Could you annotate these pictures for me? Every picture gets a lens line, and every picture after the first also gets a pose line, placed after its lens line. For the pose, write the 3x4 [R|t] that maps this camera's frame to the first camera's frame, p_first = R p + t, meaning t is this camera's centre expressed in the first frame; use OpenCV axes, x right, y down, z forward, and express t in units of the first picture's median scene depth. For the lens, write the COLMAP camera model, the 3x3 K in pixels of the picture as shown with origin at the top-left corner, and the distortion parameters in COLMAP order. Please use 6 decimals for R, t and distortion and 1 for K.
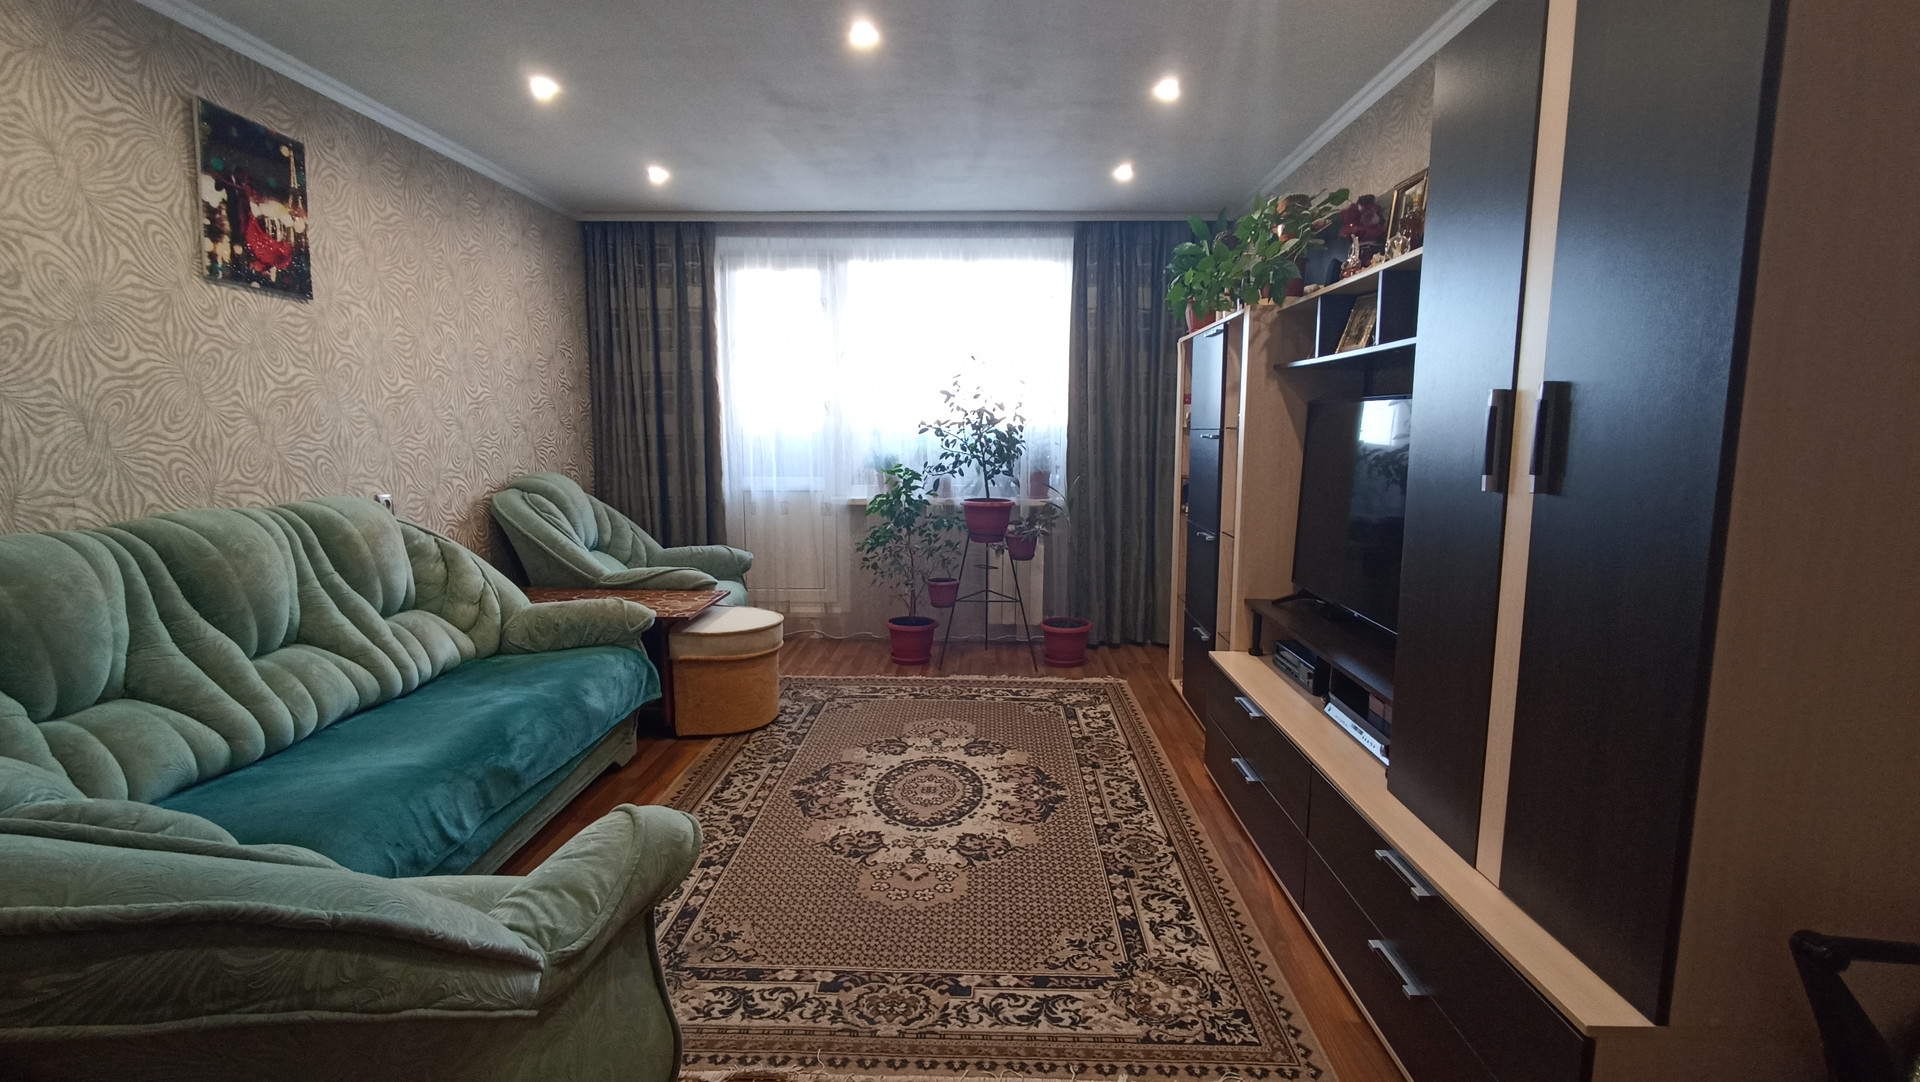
lens RADIAL K [[874.1, 0, 962.0], [0, 874.1, 547.8], [0, 0, 1]] dist [-0.002984, -0.000630]
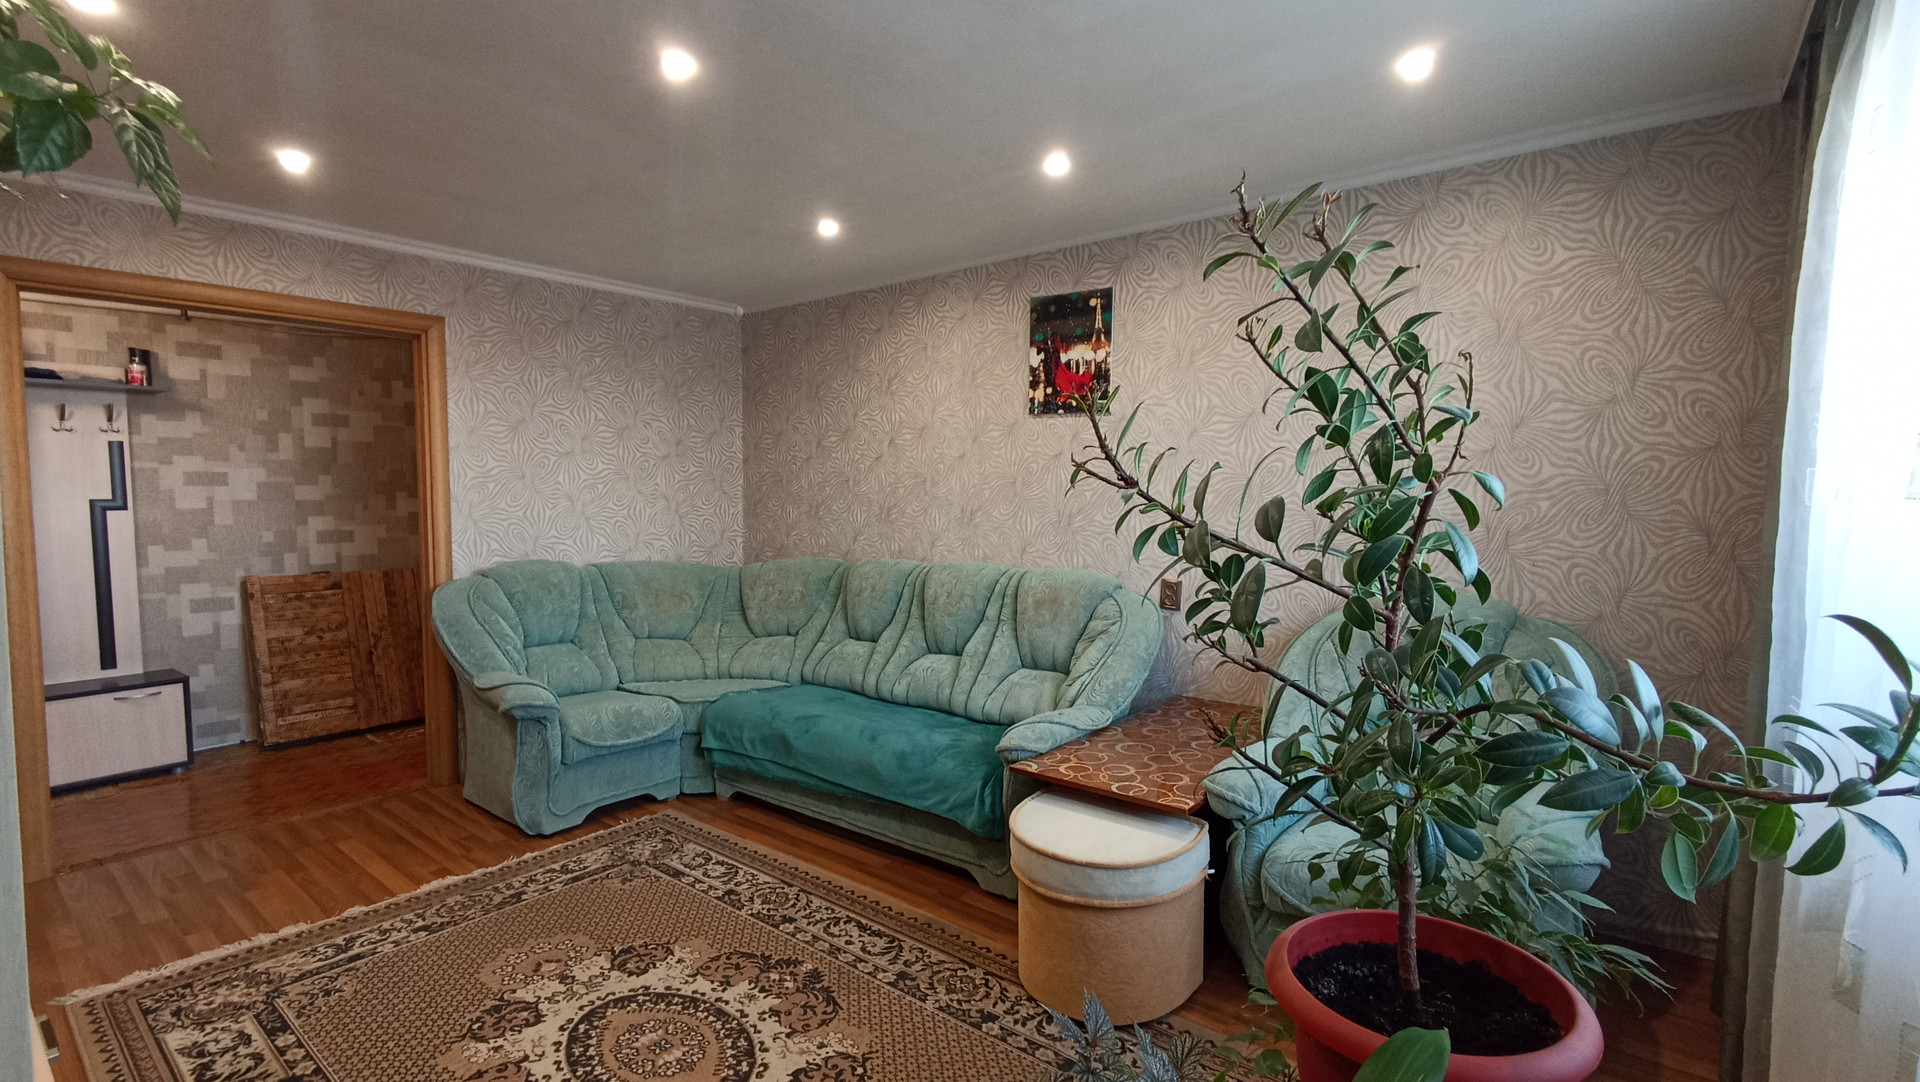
lens RADIAL K [[874.1, 0, 958.5], [0, 874.1, 540.7], [0, 0, 1]] dist [-0.002984, -0.000630]
pose [[-0.606494, 0.041492, -0.794004, 0.400128], [-0.112708, 0.984066, 0.137515, -0.273517], [0.787059, 0.172892, -0.592154, 1.734684]]
